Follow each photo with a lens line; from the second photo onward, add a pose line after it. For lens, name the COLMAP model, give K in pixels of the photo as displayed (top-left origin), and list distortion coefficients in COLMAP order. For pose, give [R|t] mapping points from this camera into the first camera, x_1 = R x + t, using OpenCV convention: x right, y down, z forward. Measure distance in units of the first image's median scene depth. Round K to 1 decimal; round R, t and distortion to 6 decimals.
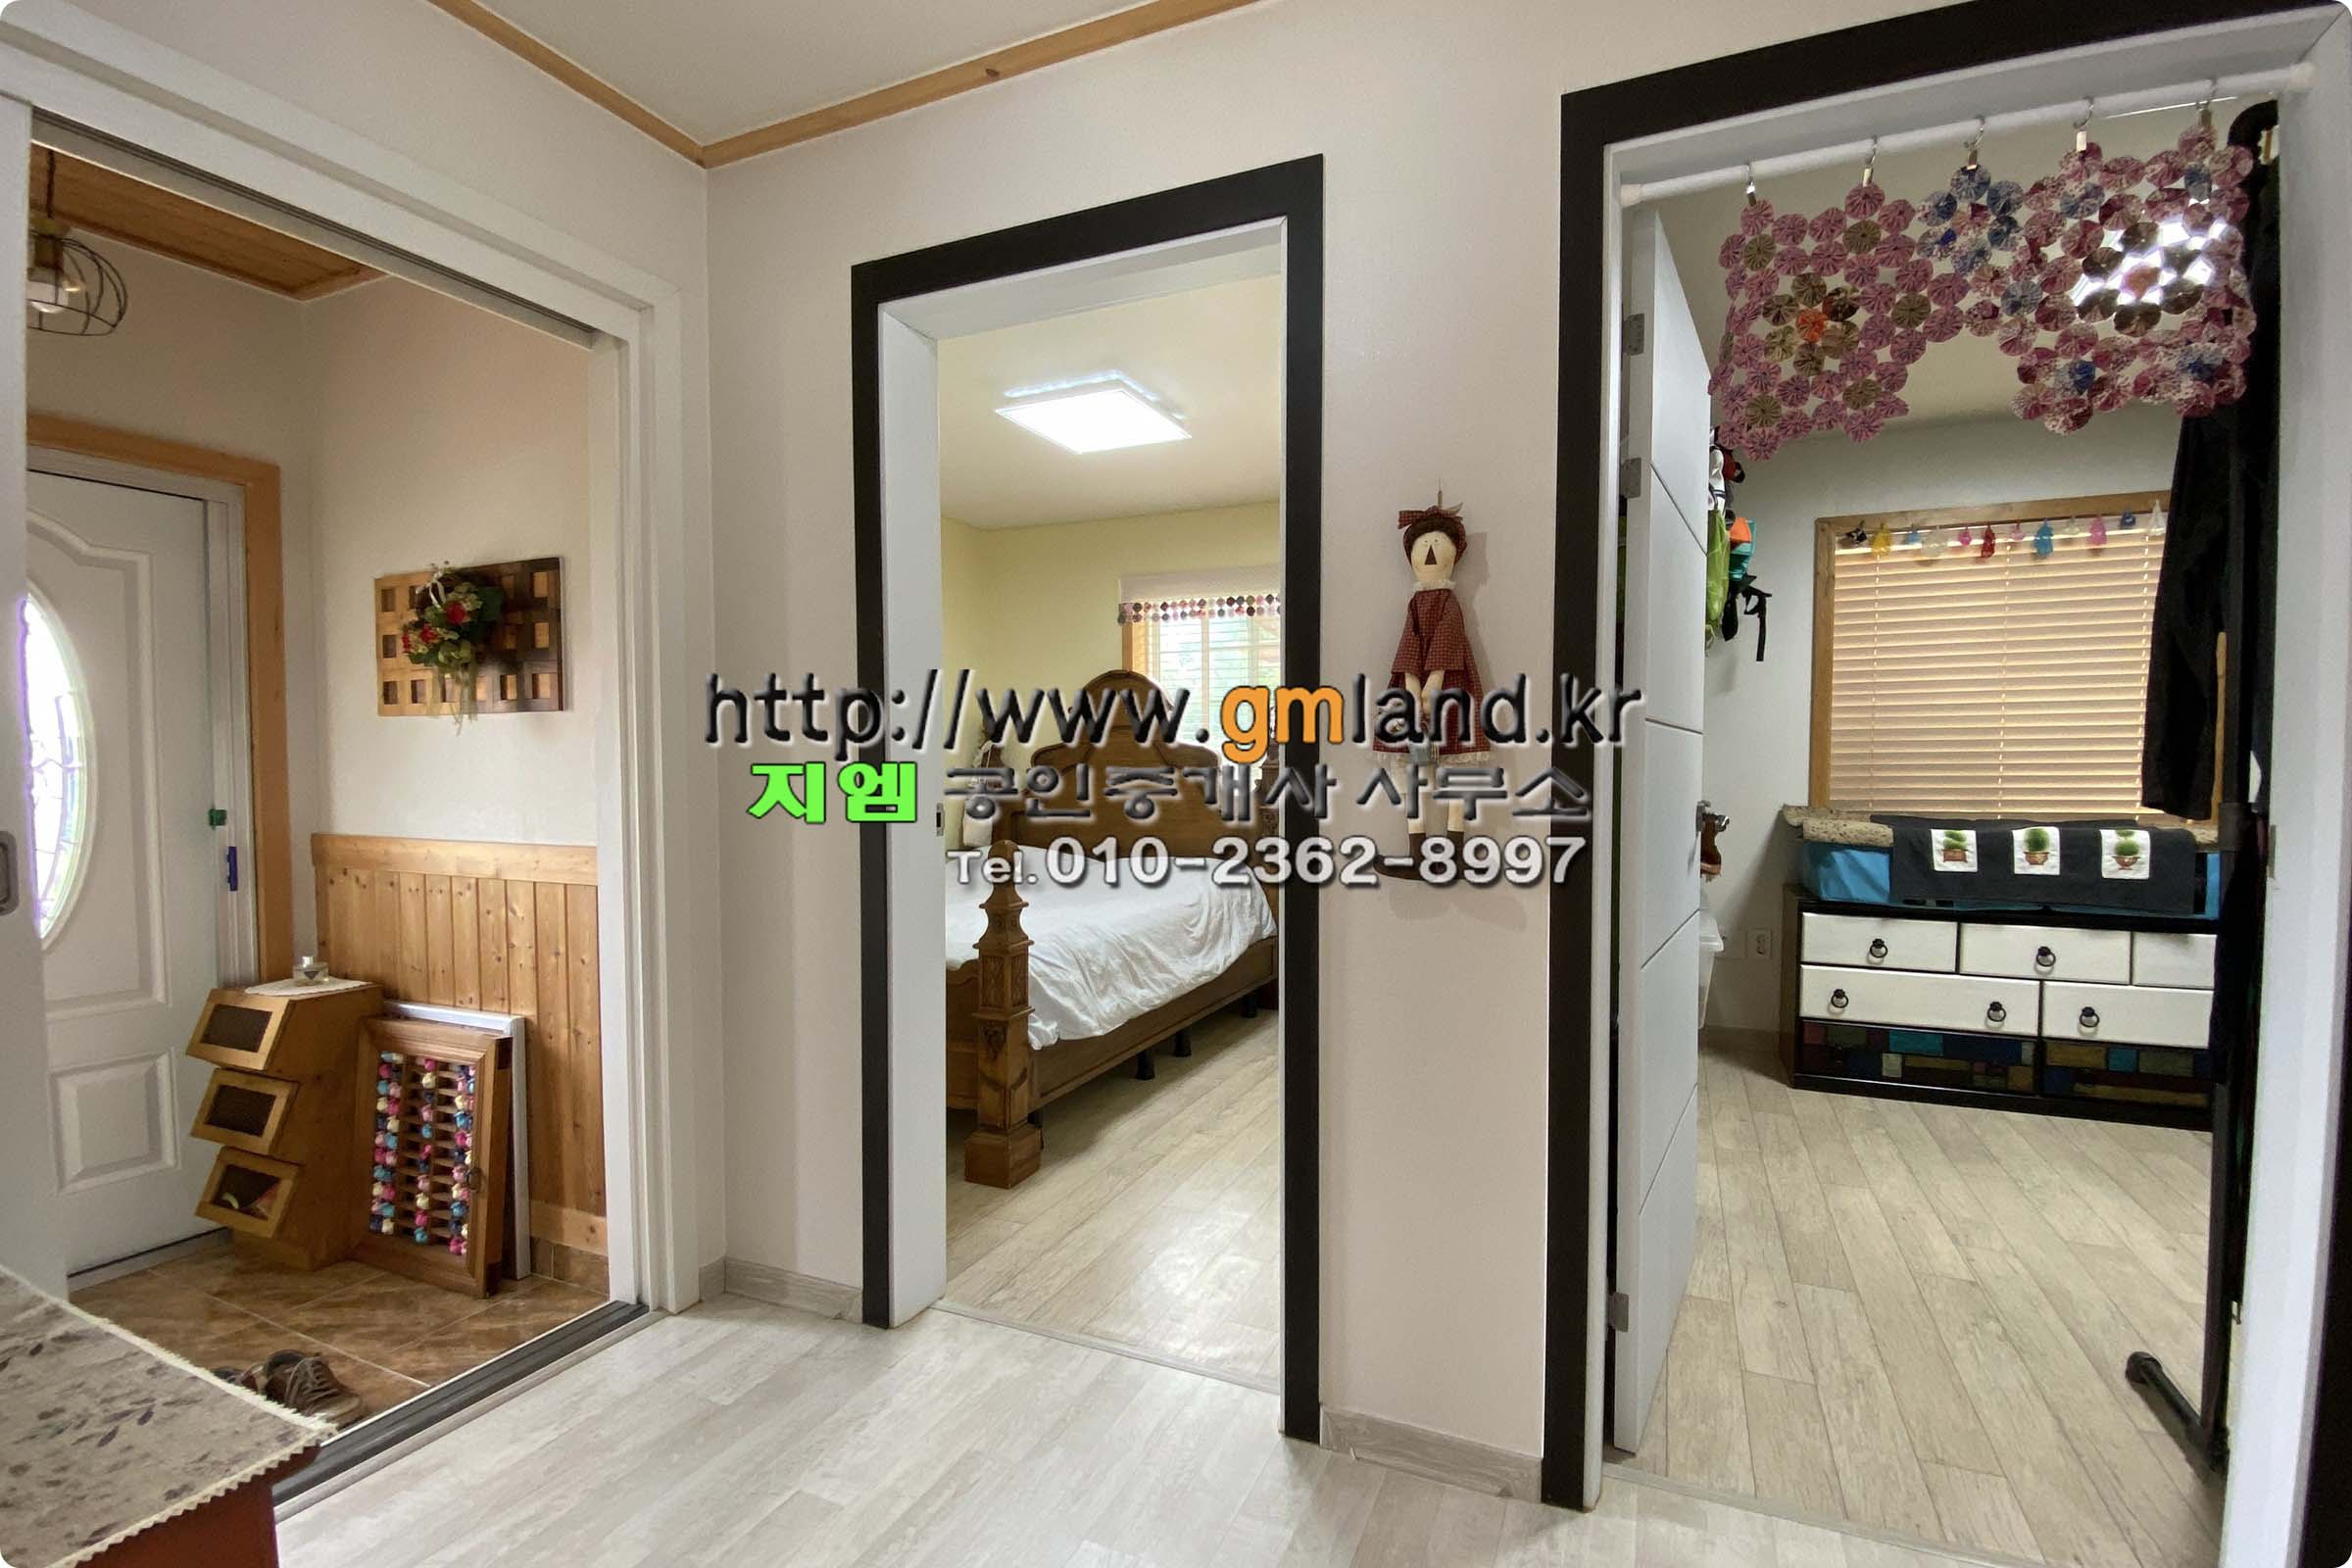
lens RADIAL K [[983.1, 0, 1169.2], [0, 983.1, 812.1], [0, 0, 1]] dist [0.025791, 0.000087]
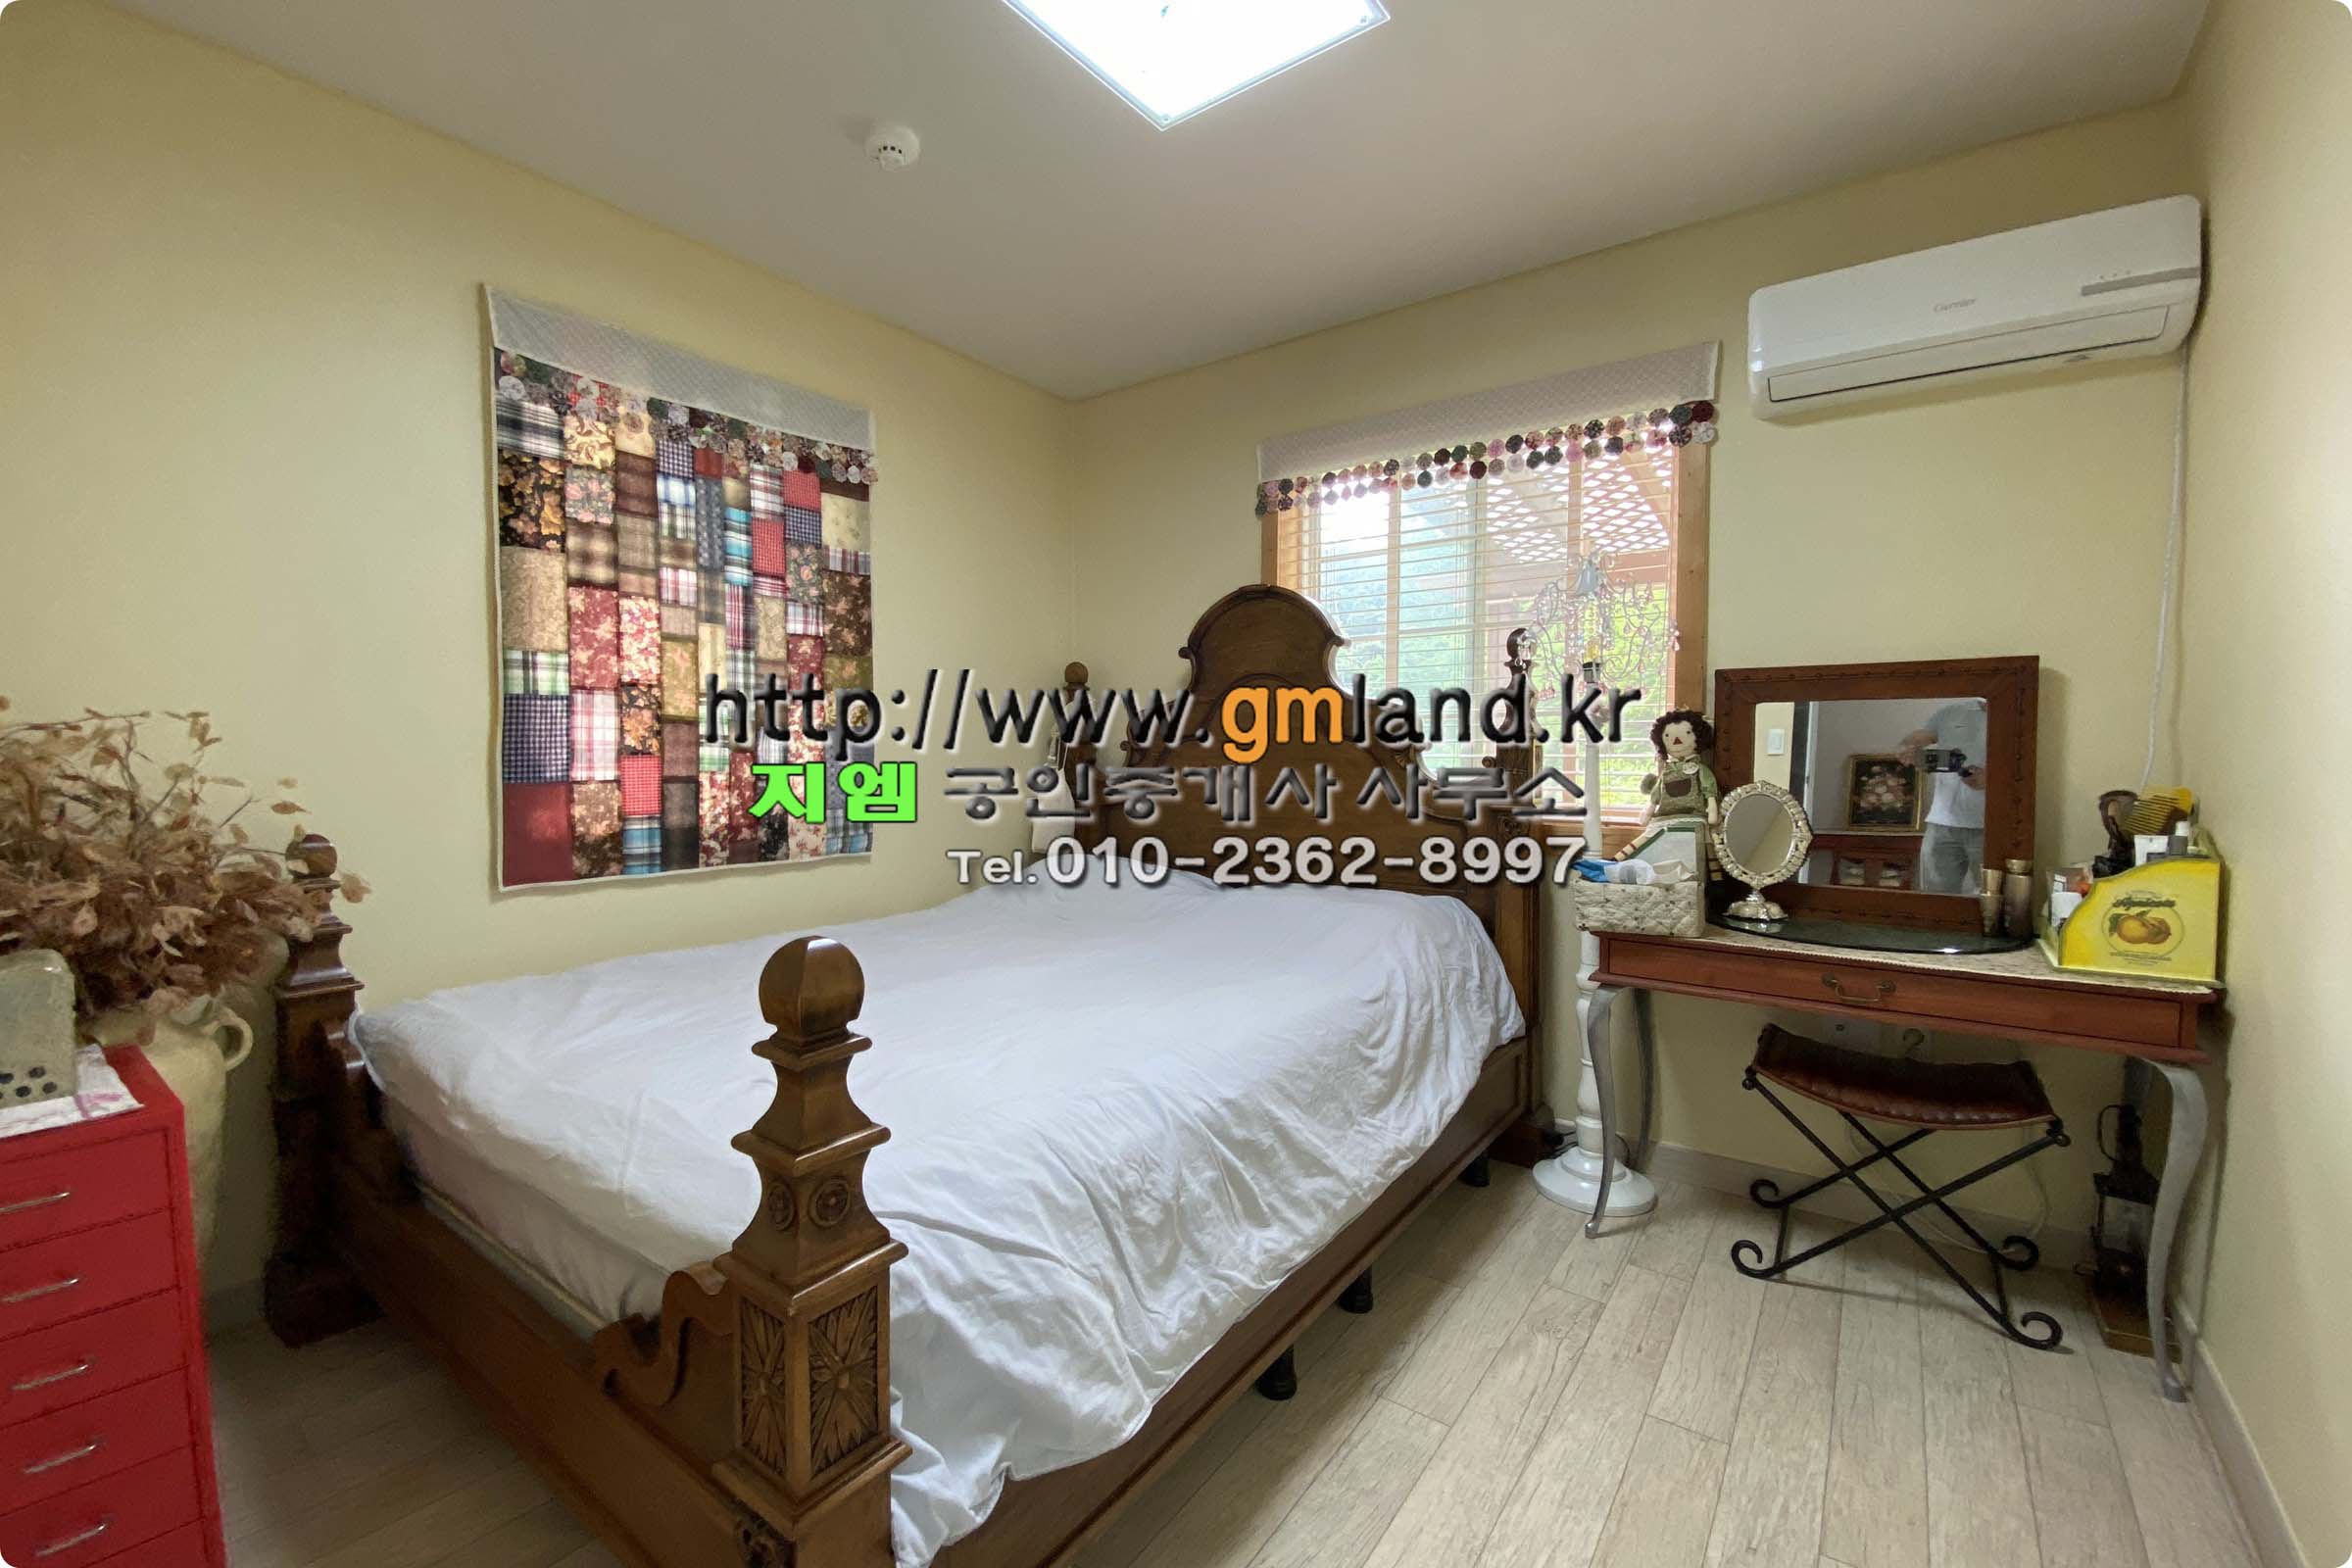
lens RADIAL K [[910.3, 0, 1176.9], [0, 910.3, 775.9], [0, 0, 1]] dist [0.019186, -0.000033]
pose [[0.985755, 0.013142, -0.167674, -0.000312], [-0.014855, 0.999849, -0.008968, -0.016216], [0.167531, 0.011331, 0.985802, 0.491219]]
